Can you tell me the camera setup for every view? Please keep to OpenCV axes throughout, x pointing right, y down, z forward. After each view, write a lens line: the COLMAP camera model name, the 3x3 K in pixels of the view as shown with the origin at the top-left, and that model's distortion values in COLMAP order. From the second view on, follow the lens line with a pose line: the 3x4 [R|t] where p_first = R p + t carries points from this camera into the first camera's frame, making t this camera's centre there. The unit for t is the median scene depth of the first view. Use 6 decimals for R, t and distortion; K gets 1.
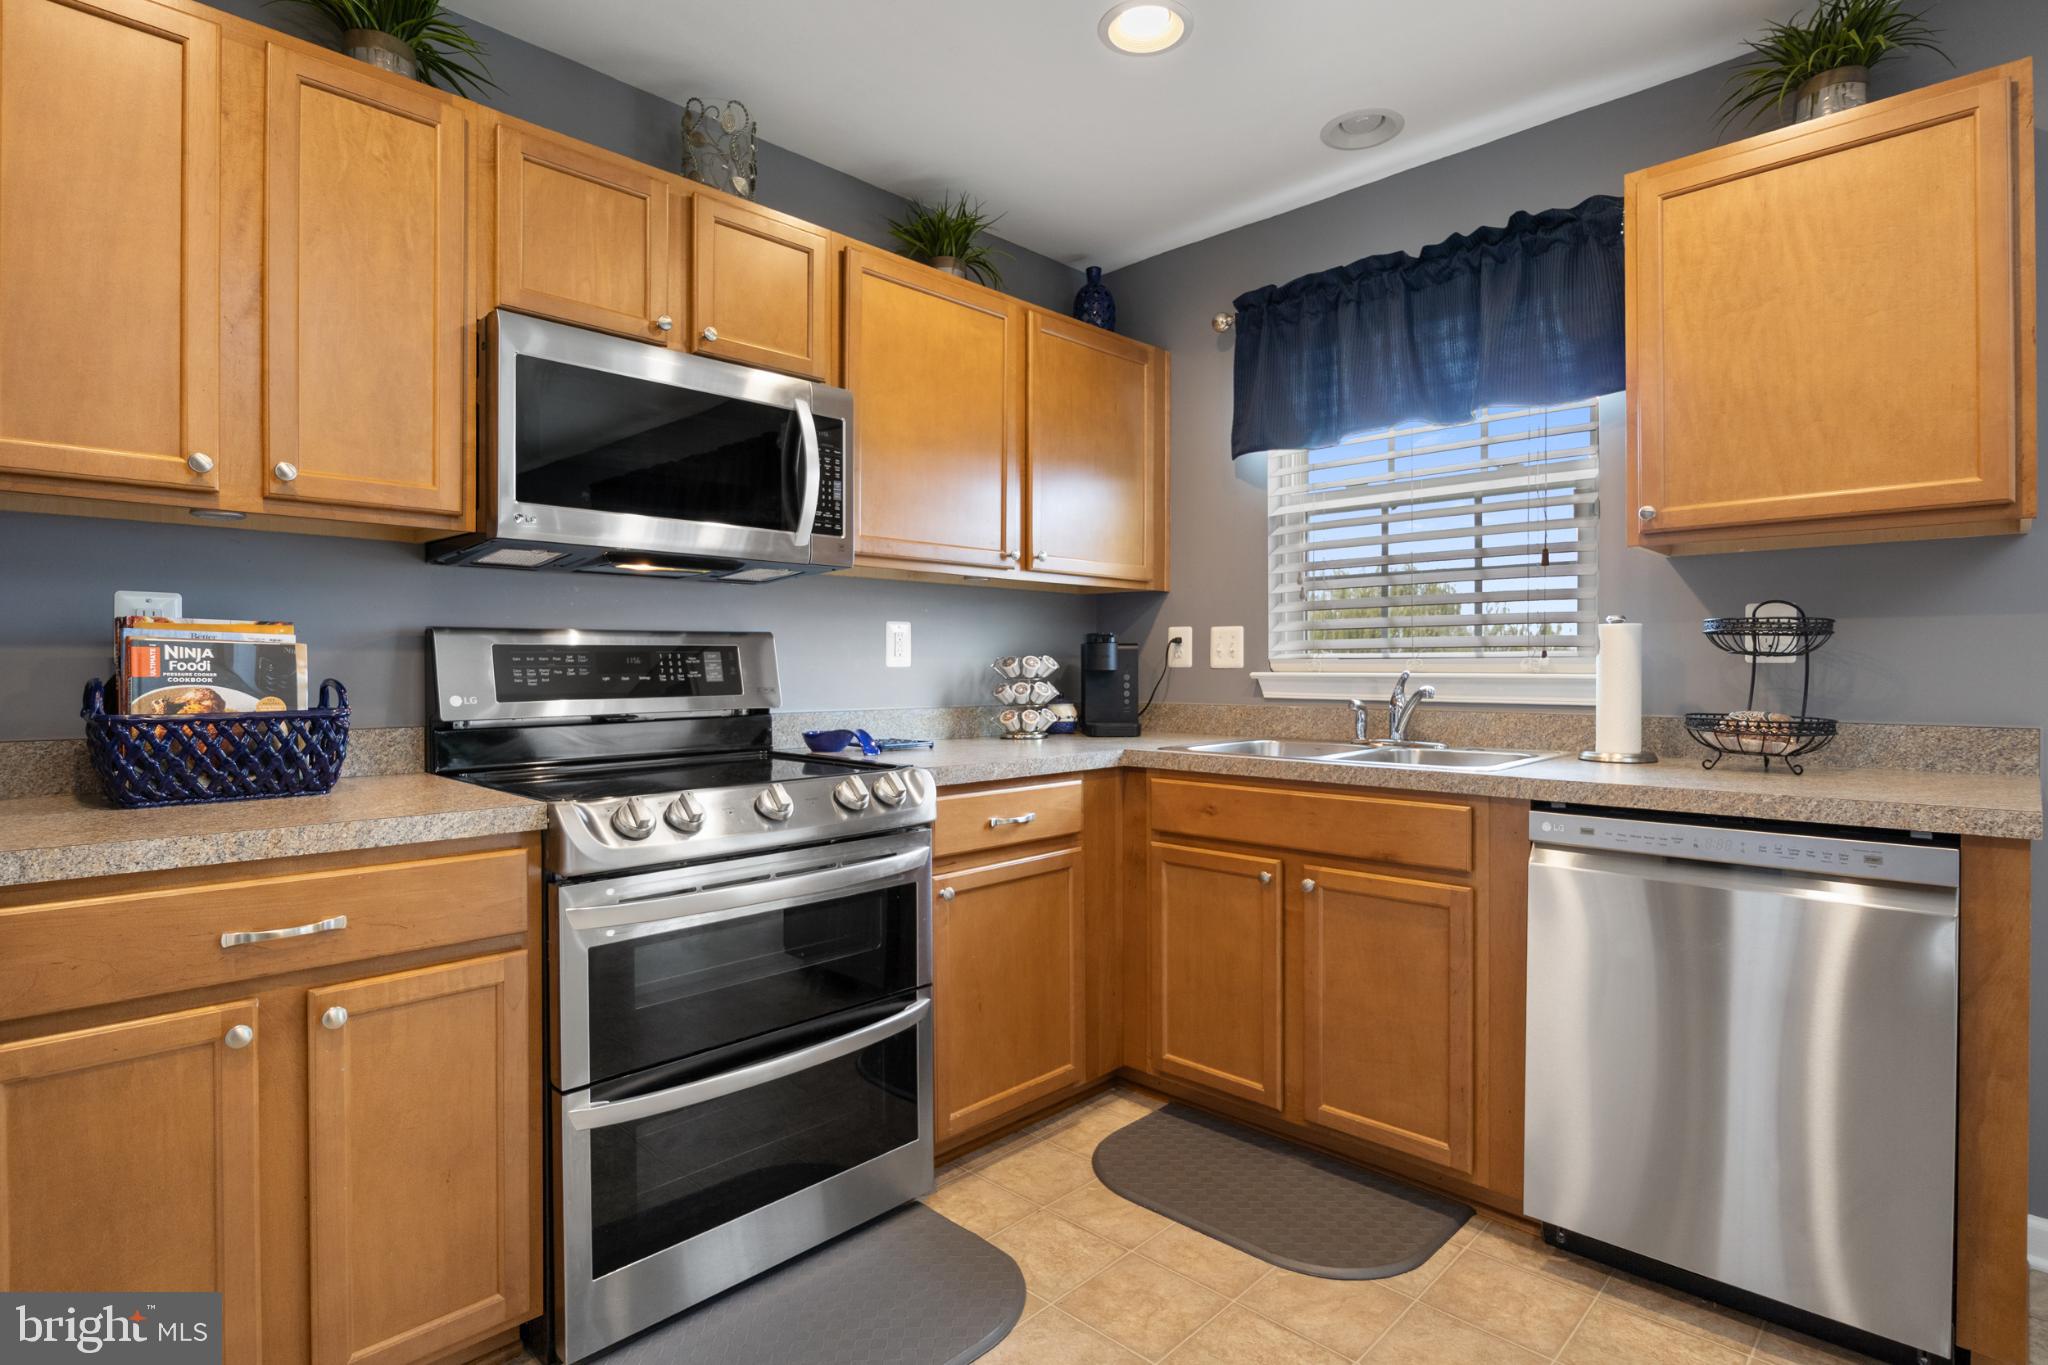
lens RADIAL K [[1037.6, 0, 1023.1], [0, 1037.6, 672.1], [0, 0, 1]] dist [-0.002008, 0.000078]
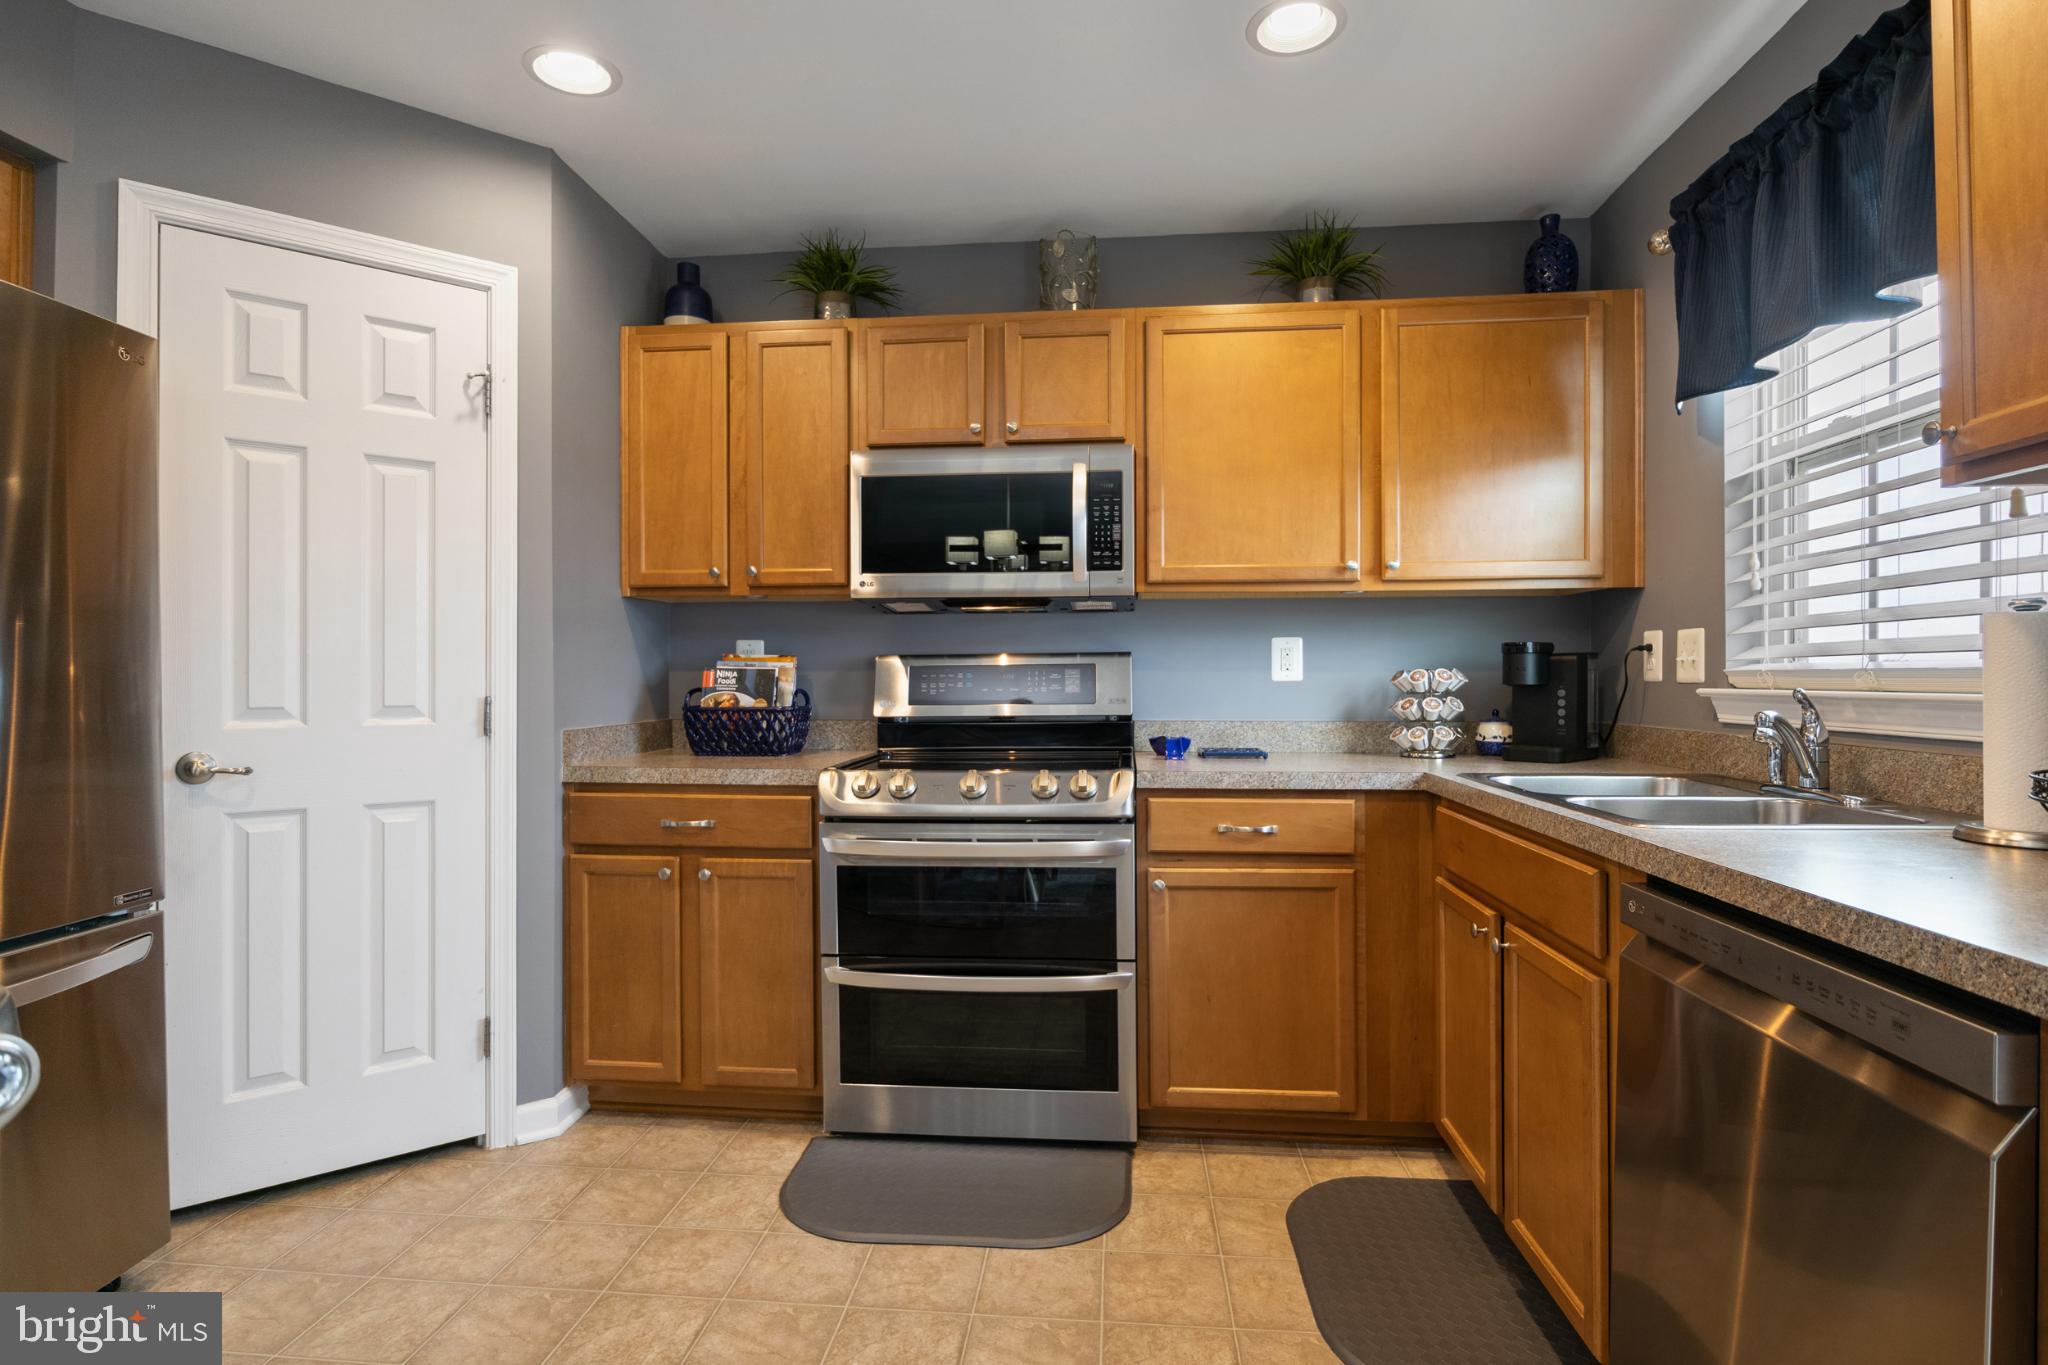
lens RADIAL K [[1030.2, 0, 1024.0], [0, 1030.2, 682.5], [0, 0, 1]] dist [0.004476, 0.000419]
pose [[0.626924, 0.003218, -0.779074, 0.694763], [-0.002501, 0.999995, 0.002118, -0.006346], [0.779076, 0.000621, 0.626929, 0.191387]]
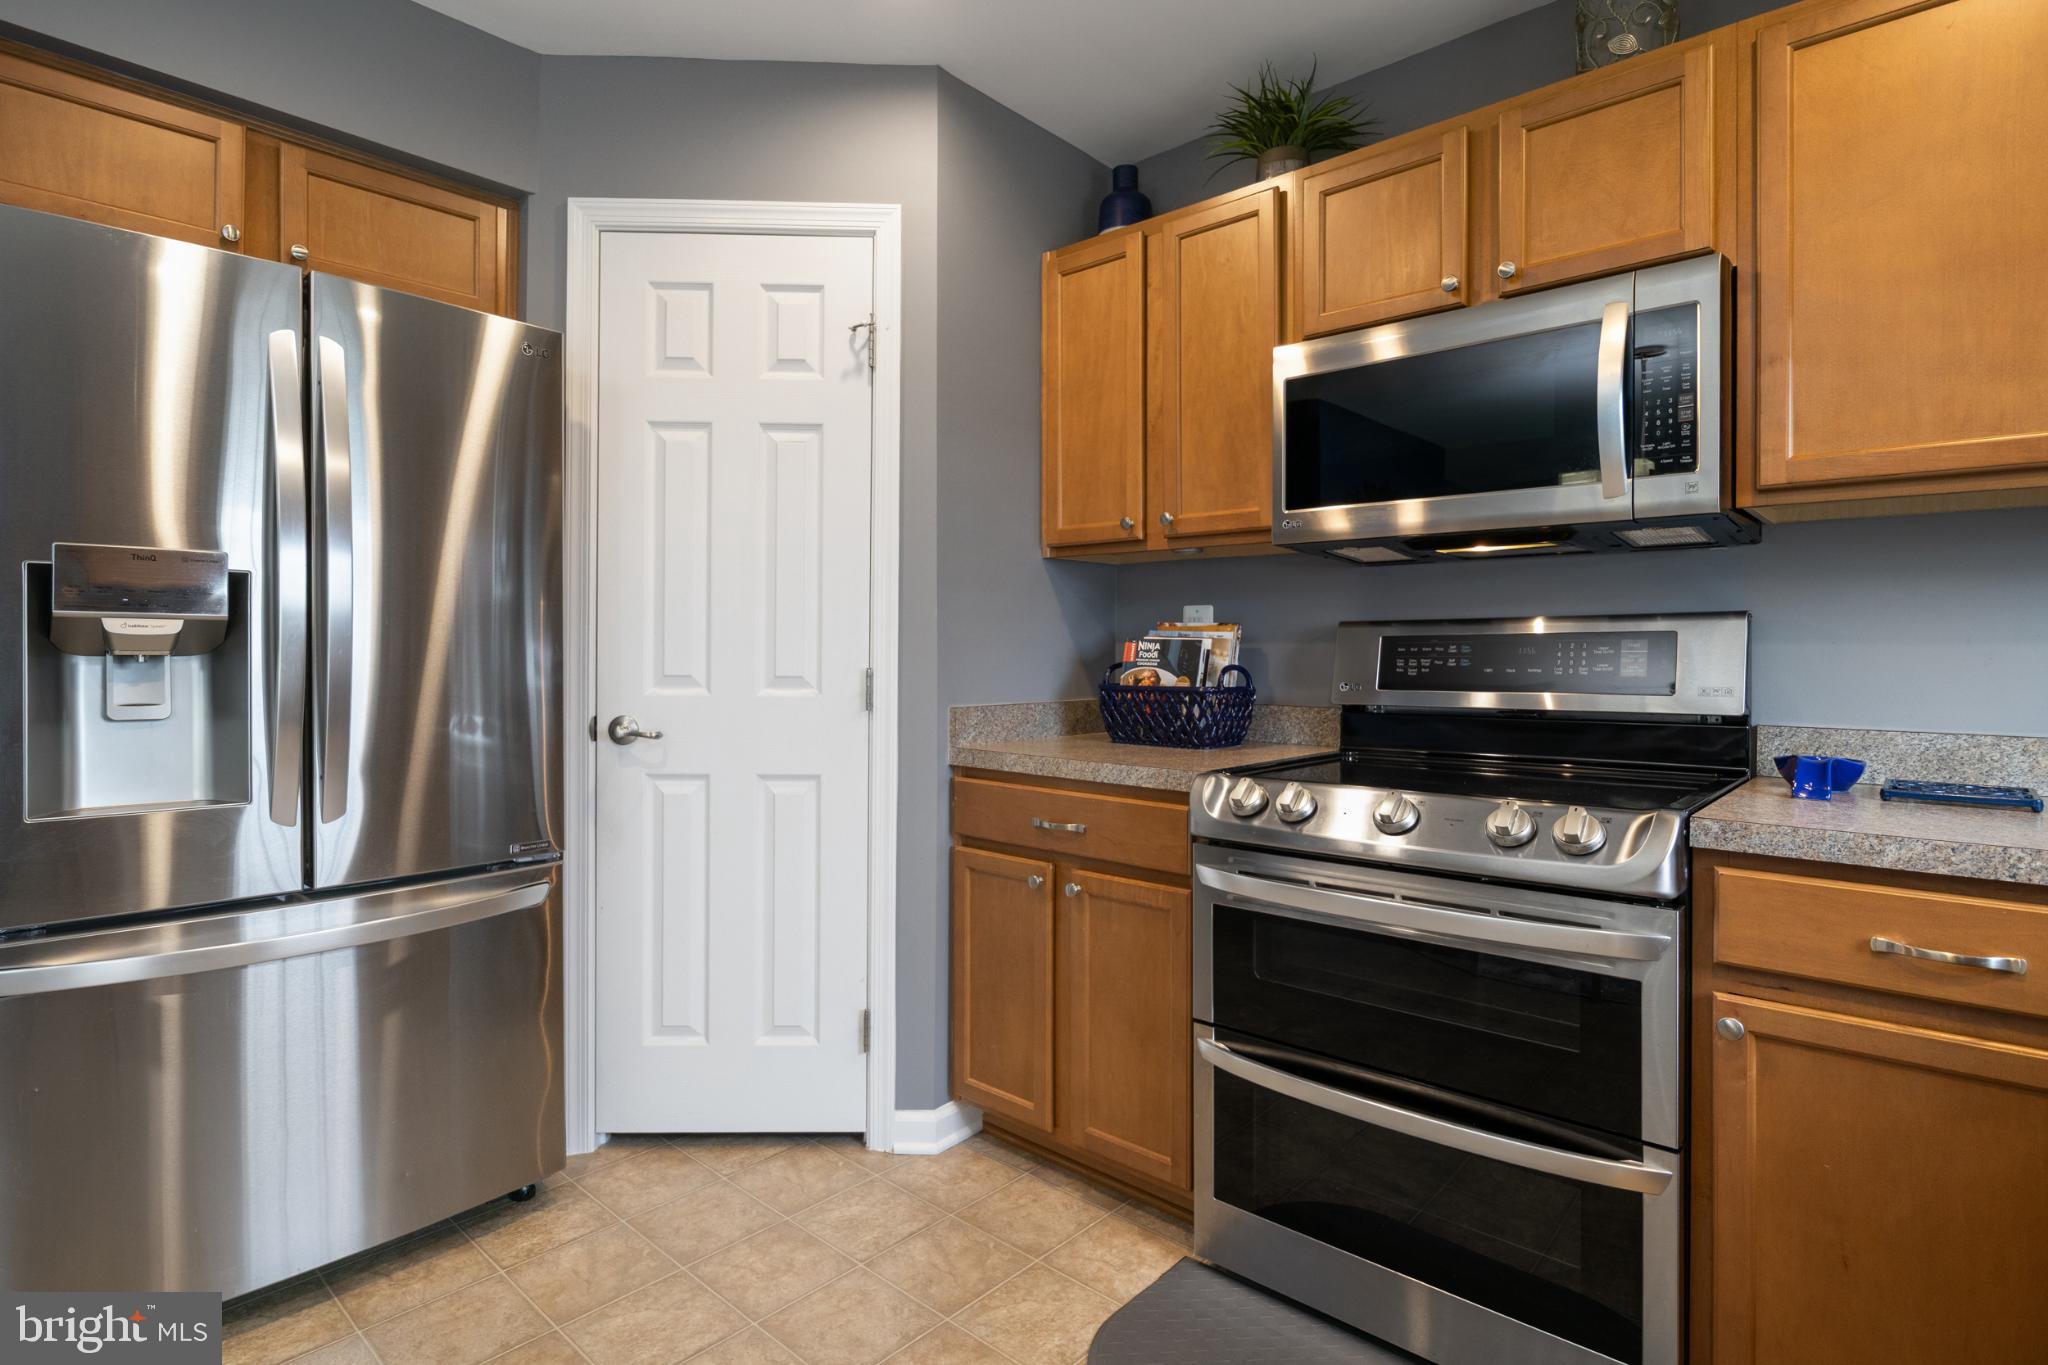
lens RADIAL K [[1041.5, 0, 1021.8], [0, 1041.5, 658.3], [0, 0, 1]] dist [-0.004161, 0.001242]
pose [[0.038506, 0.006219, -0.999239, 0.525075], [-0.010649, 0.999926, 0.005813, -0.005287], [0.999202, 0.010417, 0.038569, 0.548941]]
